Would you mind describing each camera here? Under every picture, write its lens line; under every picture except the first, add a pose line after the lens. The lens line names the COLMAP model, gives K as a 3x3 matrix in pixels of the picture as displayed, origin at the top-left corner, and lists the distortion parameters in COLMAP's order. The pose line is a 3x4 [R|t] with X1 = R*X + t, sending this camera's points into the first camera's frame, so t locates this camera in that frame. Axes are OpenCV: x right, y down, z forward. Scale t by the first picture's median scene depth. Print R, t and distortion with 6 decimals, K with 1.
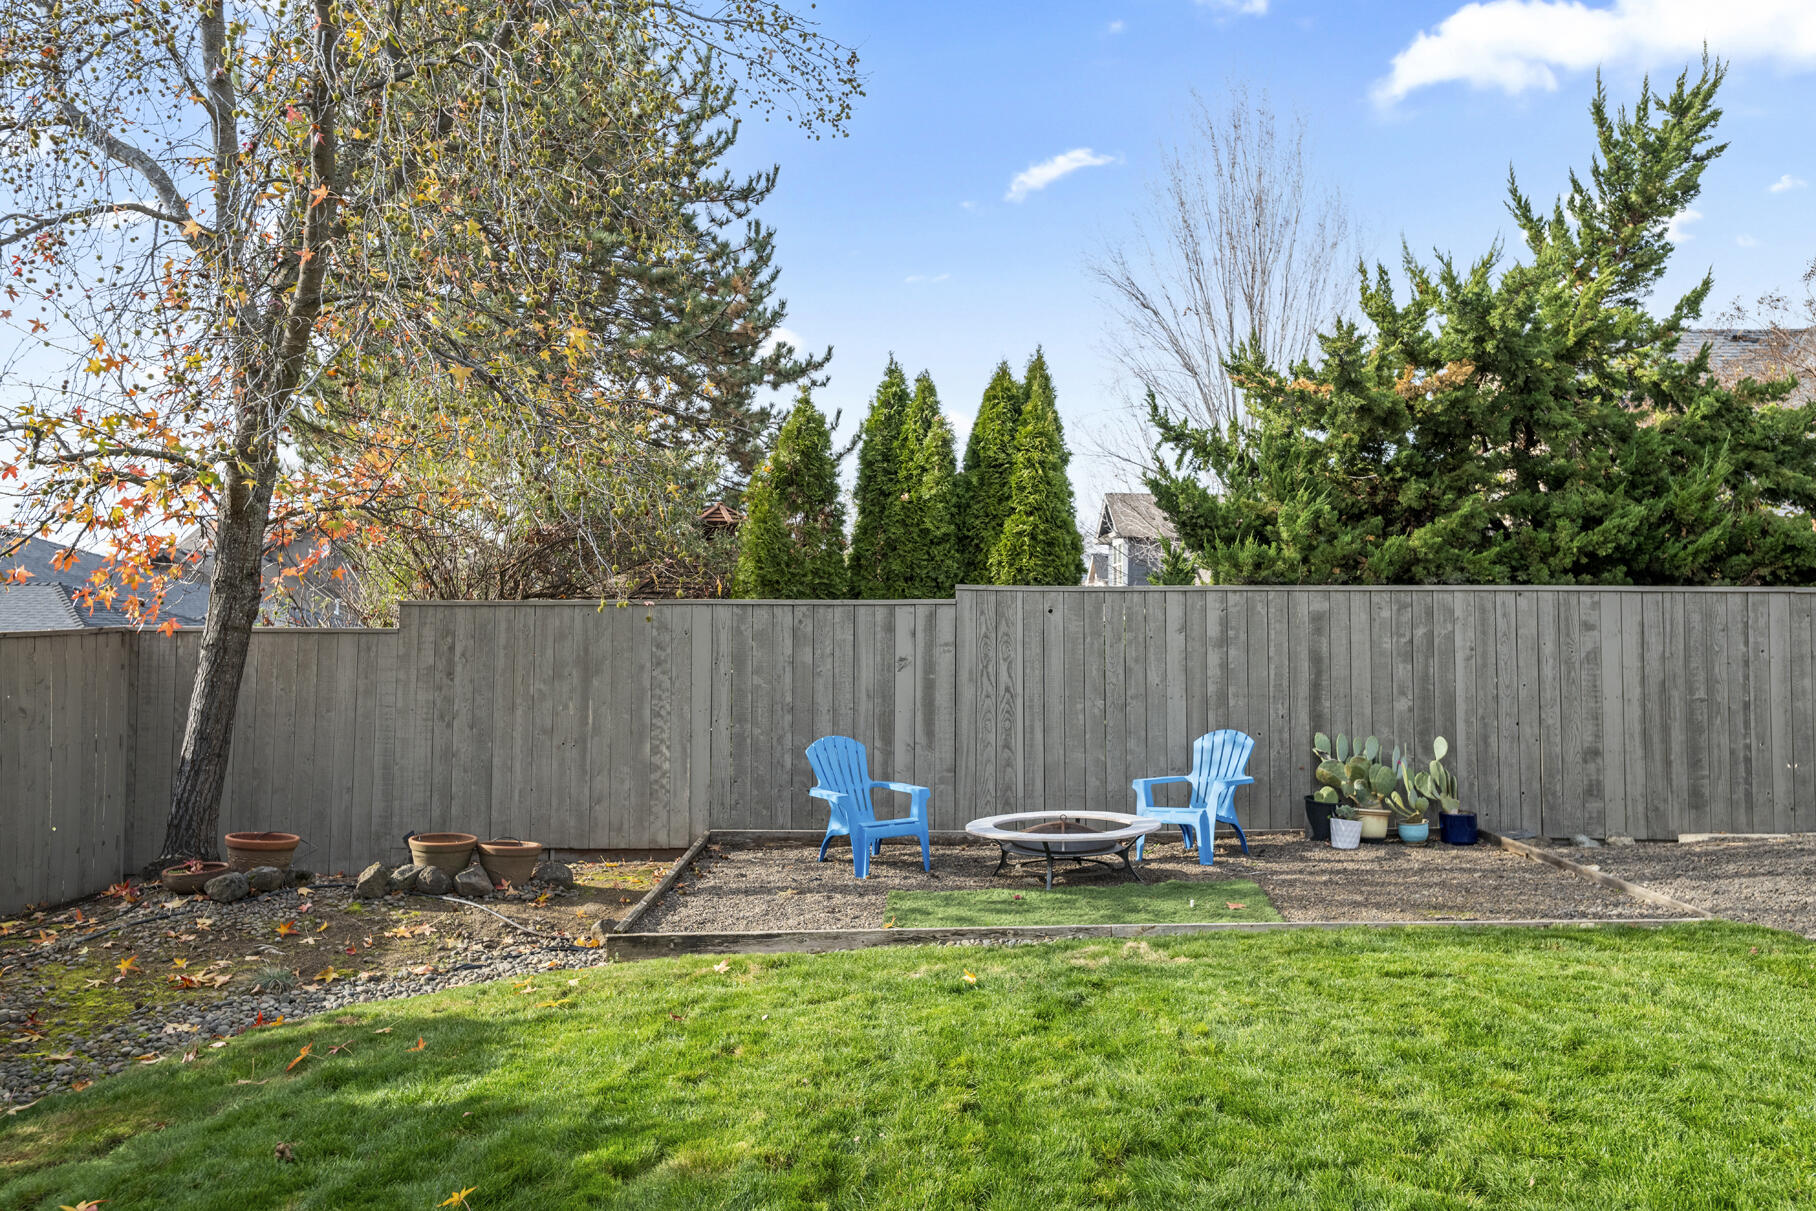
lens RADIAL K [[1197.1, 0, 912.5], [0, 1197.1, 595.8], [0, 0, 1]] dist [0.005306, 0.002879]
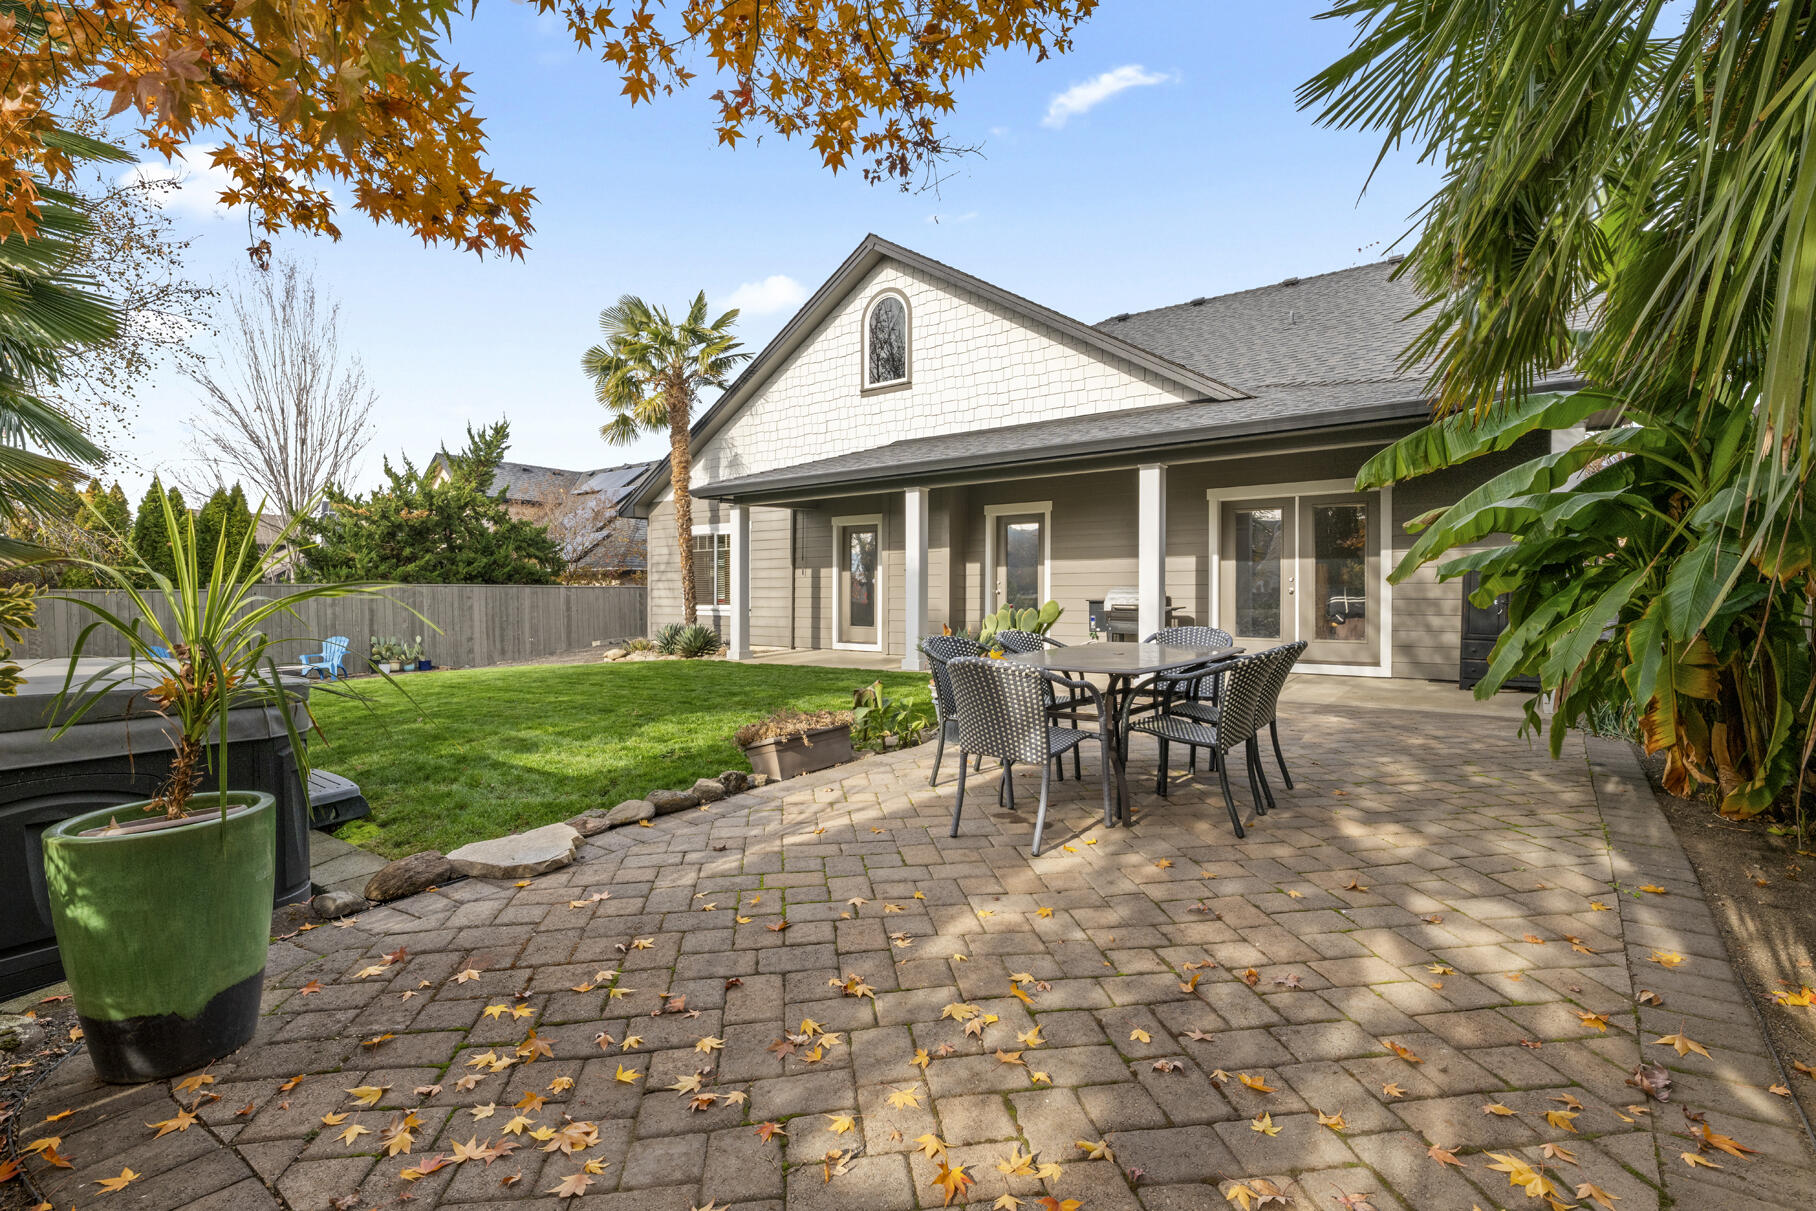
lens RADIAL K [[886.9, 0, 908.0], [0, 886.9, 605.5], [0, 0, 1]] dist [0.002406, 0.000227]
pose [[0.616914, -0.014612, 0.786895, -0.513111], [0.000842, 0.999839, 0.017906, 0.005560], [-0.787030, -0.010384, 0.616827, -1.244221]]
